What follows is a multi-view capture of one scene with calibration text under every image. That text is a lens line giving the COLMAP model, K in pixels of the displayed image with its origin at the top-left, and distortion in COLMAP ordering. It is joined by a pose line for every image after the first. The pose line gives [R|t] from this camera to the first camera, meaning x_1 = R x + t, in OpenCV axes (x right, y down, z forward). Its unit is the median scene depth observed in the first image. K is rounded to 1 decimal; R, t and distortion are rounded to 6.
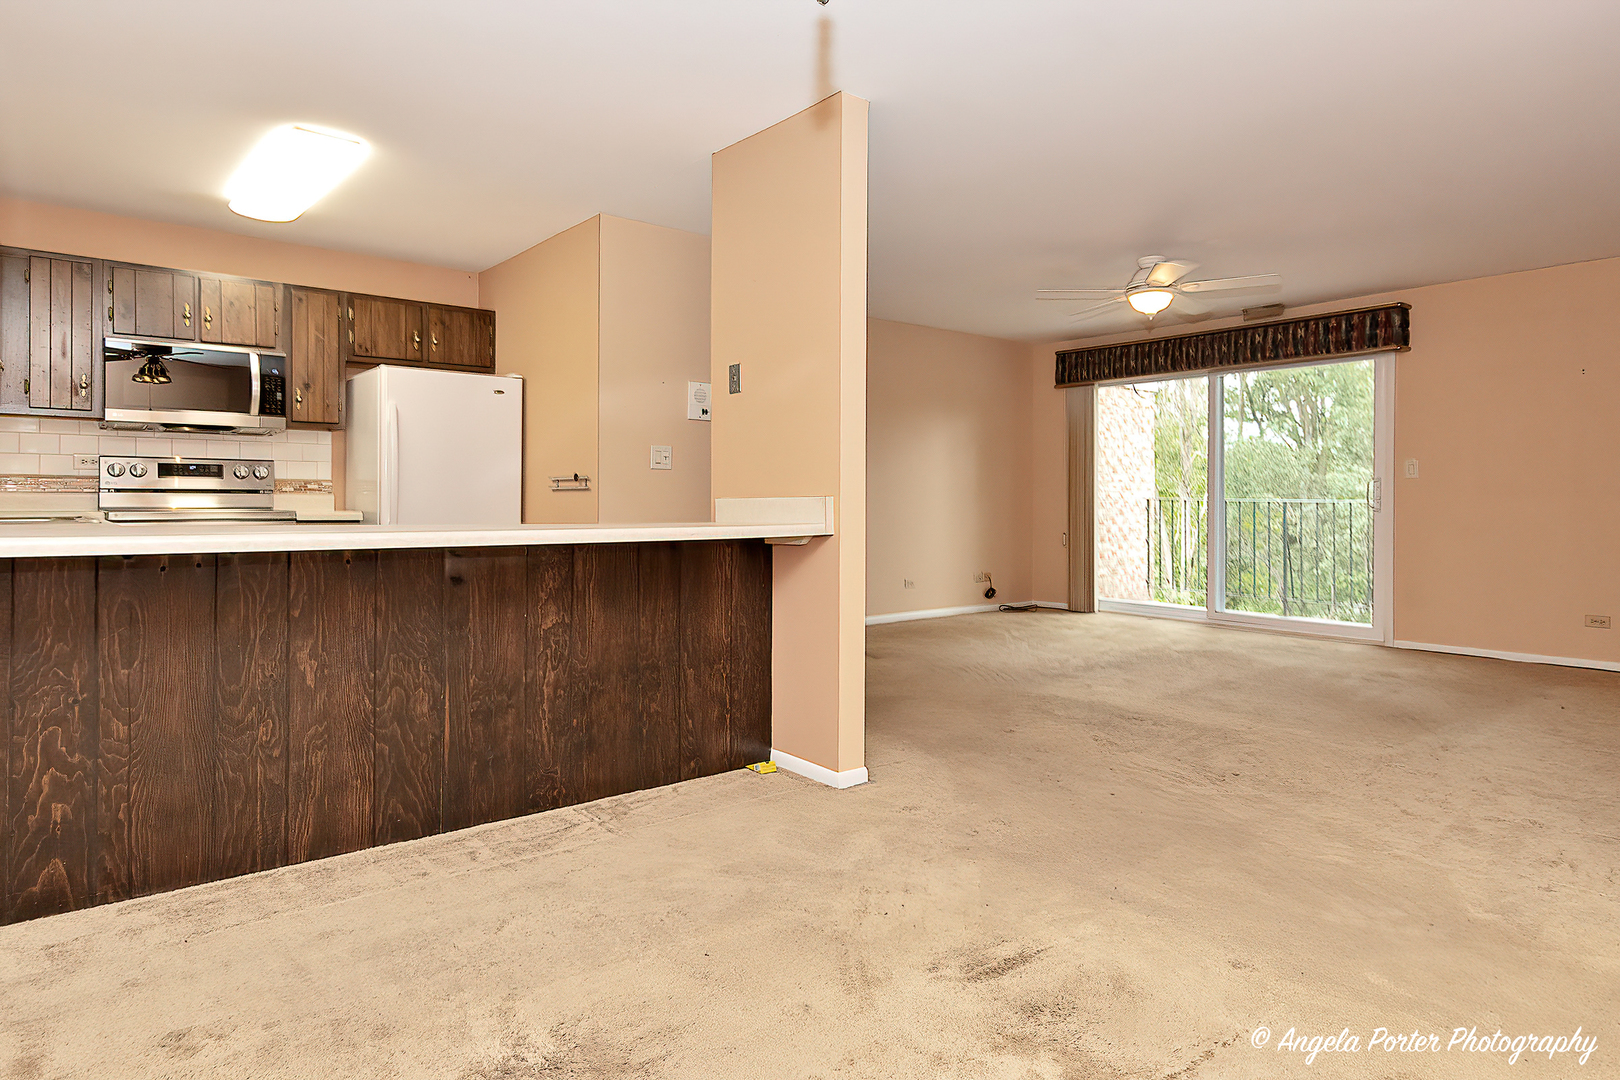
lens RADIAL K [[957.6, 0, 829.5], [0, 957.6, 501.5], [0, 0, 1]] dist [0.021153, 0.000160]
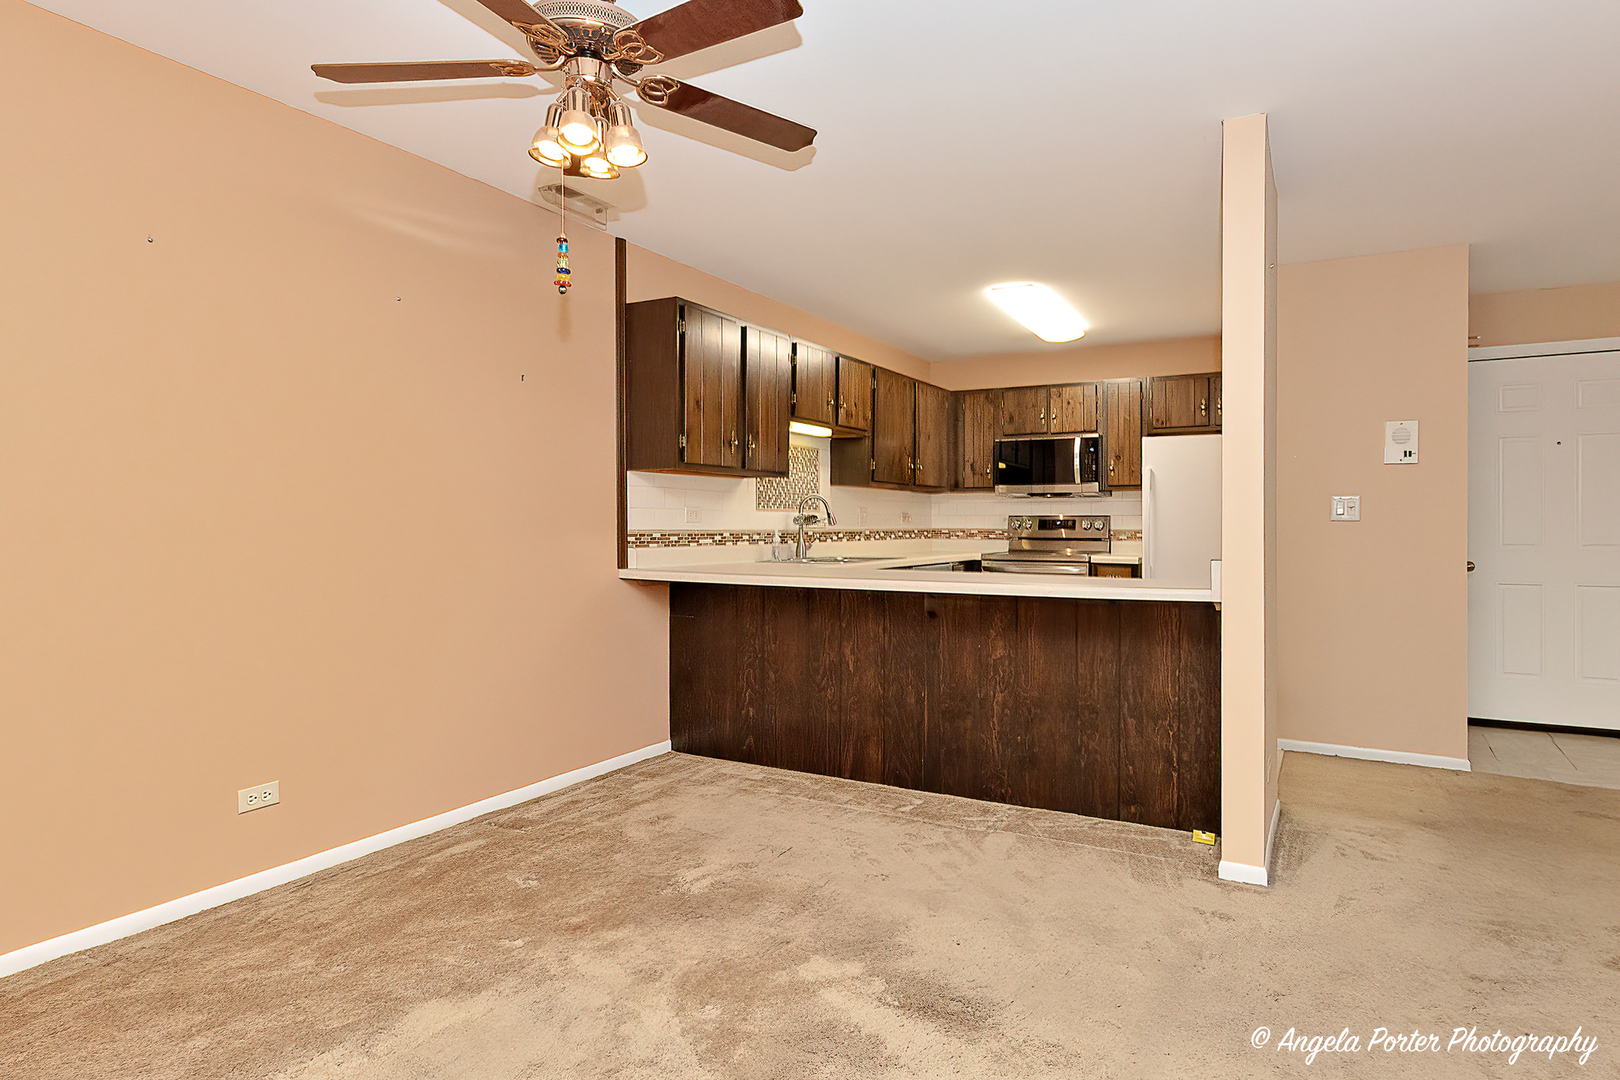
lens RADIAL K [[928.5, 0, 862.2], [0, 928.5, 521.0], [0, 0, 1]] dist [0.015832, 0.002759]
pose [[0.385861, -0.007151, -0.922529, 0.431854], [-0.003733, 0.999950, -0.009313, -0.021426], [0.922550, 0.007037, 0.385815, 0.200373]]
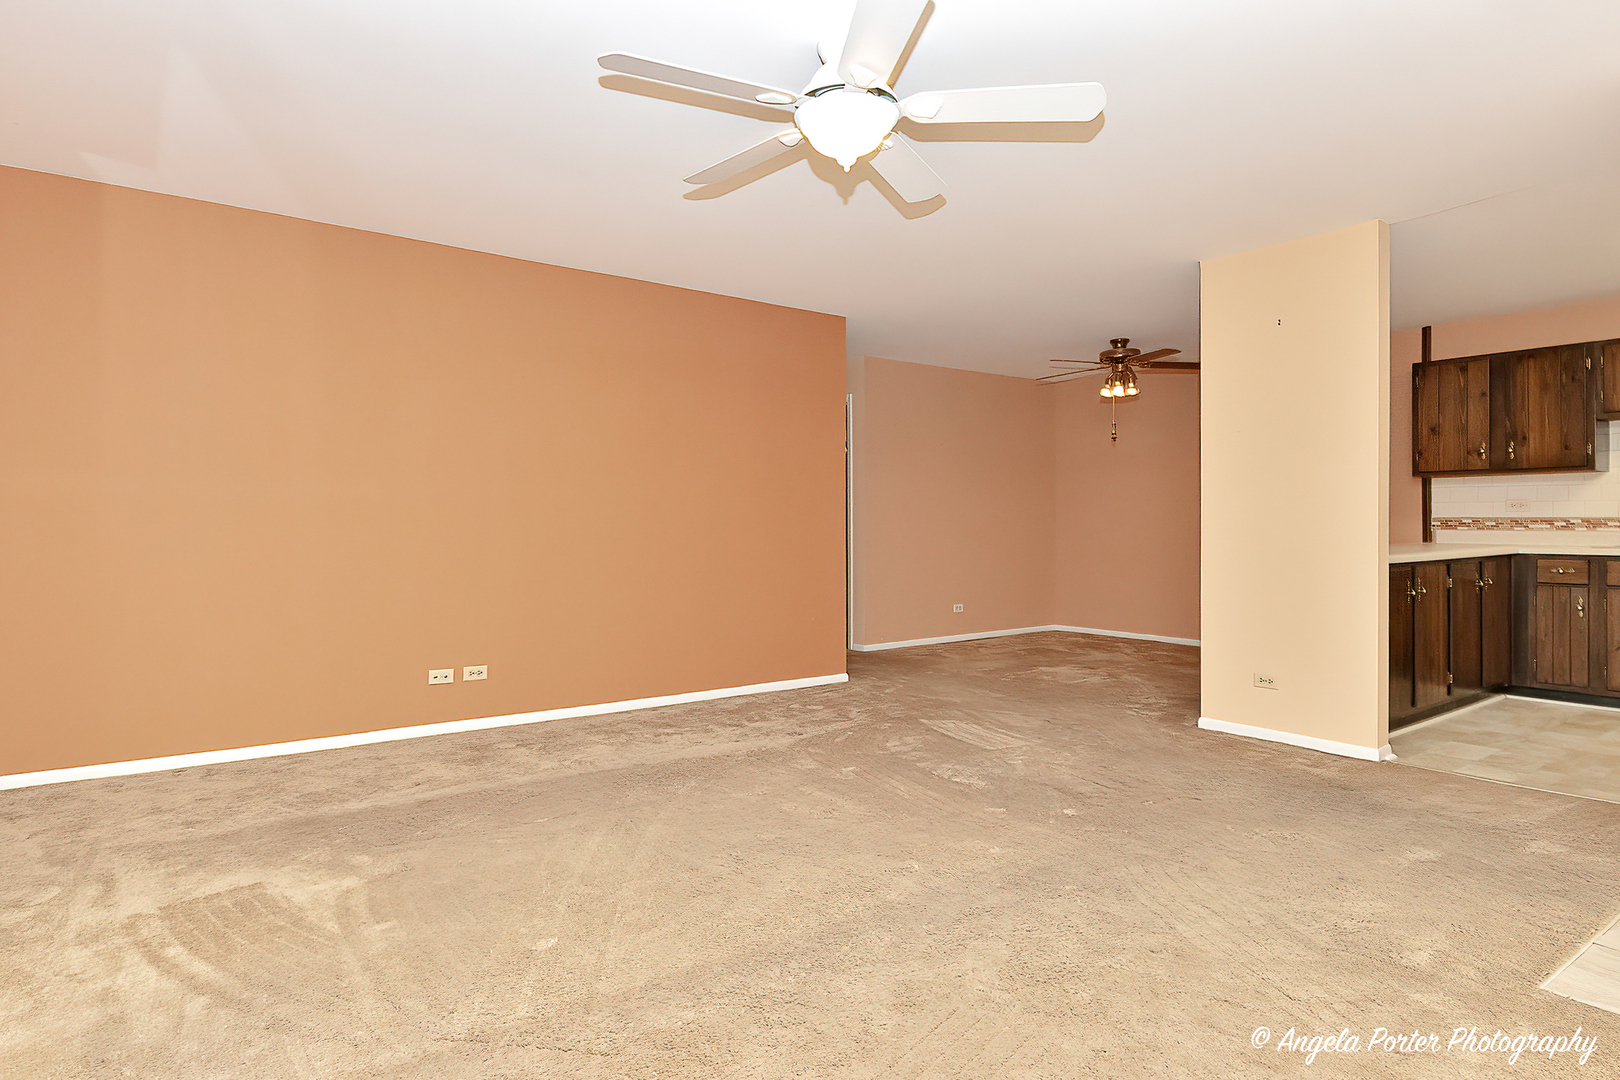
lens RADIAL K [[875.1, 0, 825.9], [0, 875.1, 529.6], [0, 0, 1]] dist [0.016924, 0.000728]
pose [[-0.998559, -0.006470, 0.053278, 0.343069], [-0.005857, 0.999915, 0.011652, -0.013209], [-0.053349, 0.011323, -0.998512, 1.468527]]
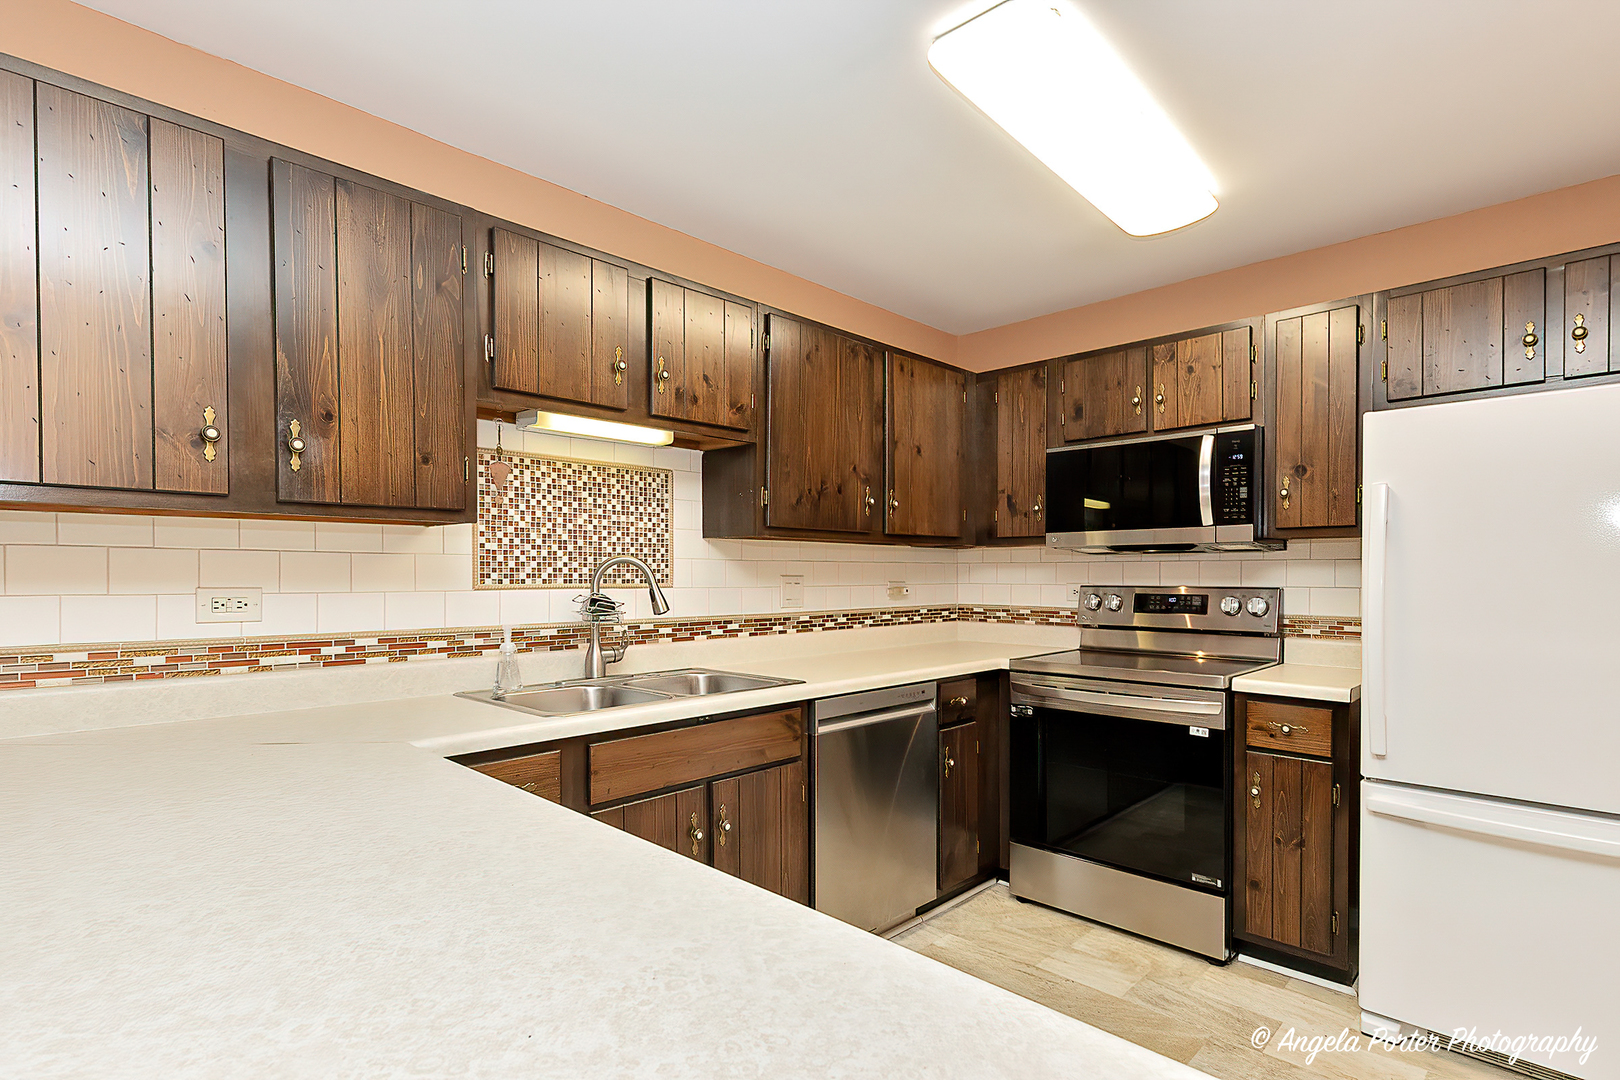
lens RADIAL K [[819.0, 0, 792.2], [0, 819.0, 575.8], [0, 0, 1]] dist [0.015912, -0.002786]
pose [[0.099308, -0.004051, -0.995048, -0.047265], [-0.002544, 0.999987, -0.004325, -0.045885], [0.995053, 0.002961, 0.099297, 0.585253]]
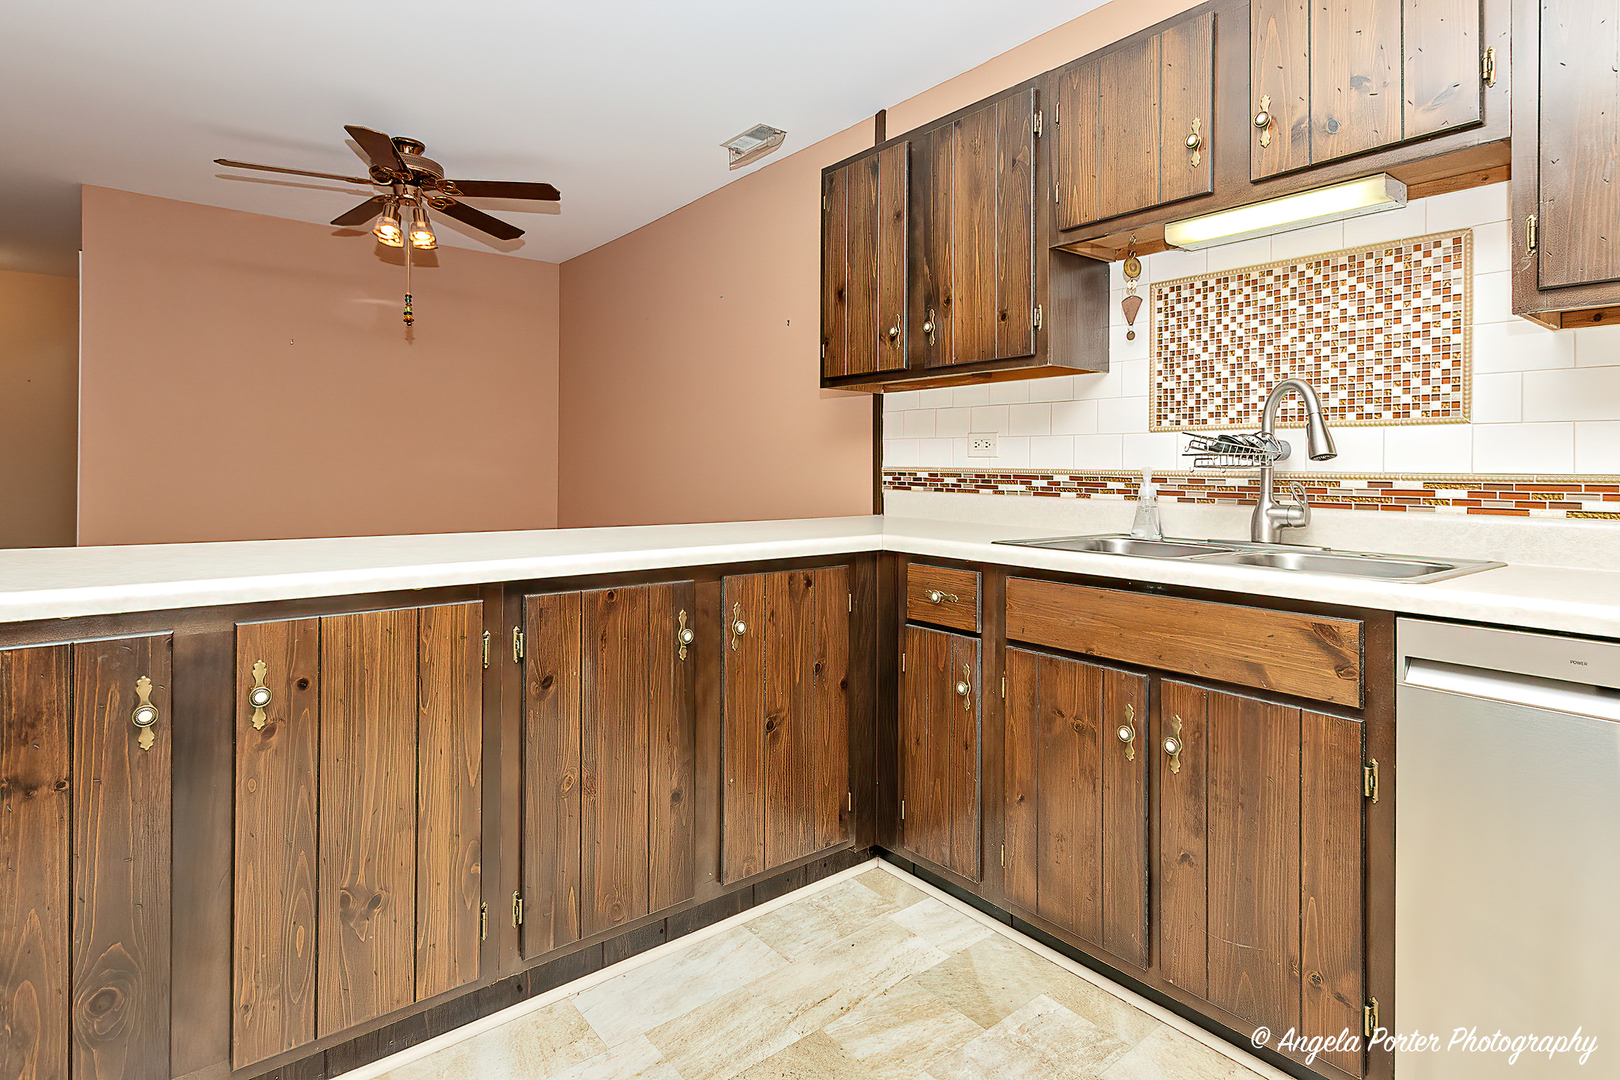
lens RADIAL K [[819.0, 0, 812.0], [0, 819.0, 465.0], [0, 0, 1]] dist [0.015912, -0.002786]
pose [[-0.999705, -0.018135, 0.016156, -0.320328], [-0.018173, 0.999832, -0.002178, -0.019932], [-0.016114, -0.002471, -0.999867, 0.871564]]
